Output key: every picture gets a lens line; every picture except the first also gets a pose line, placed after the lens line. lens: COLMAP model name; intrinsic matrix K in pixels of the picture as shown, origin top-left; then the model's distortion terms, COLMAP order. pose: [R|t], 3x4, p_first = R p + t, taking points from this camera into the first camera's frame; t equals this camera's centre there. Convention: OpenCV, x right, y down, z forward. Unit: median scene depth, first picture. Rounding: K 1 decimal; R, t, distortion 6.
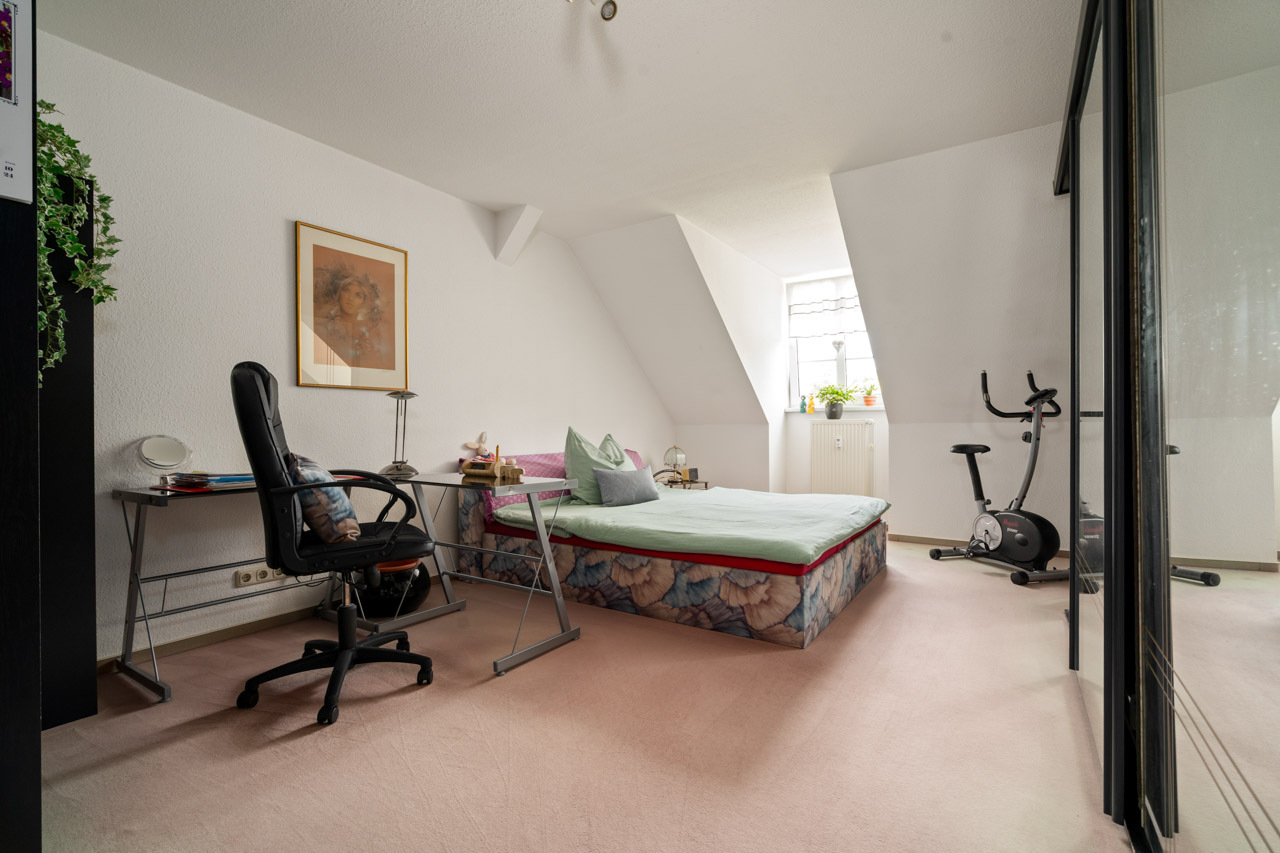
lens RADIAL K [[577.9, 0, 640.8], [0, 577.9, 426.1], [0, 0, 1]] dist [-0.002313, 0.000298]
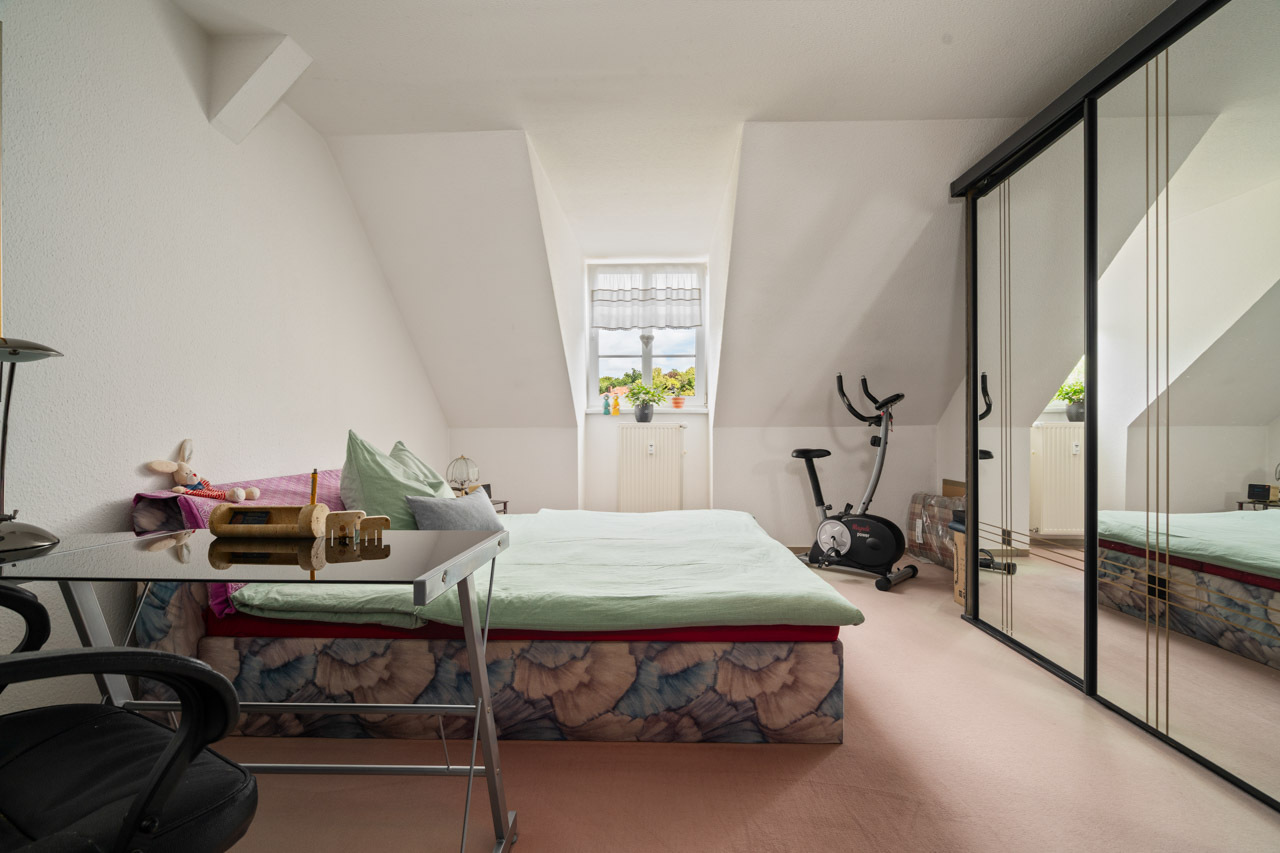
lens RADIAL K [[577.9, 0, 639.6], [0, 577.9, 428.1], [0, 0, 1]] dist [-0.002313, 0.000298]
pose [[0.851912, 0.003807, 0.523671, -0.220497], [-0.002392, 0.999991, -0.003378, 0.000565], [-0.523679, 0.001626, 0.851914, 0.379975]]
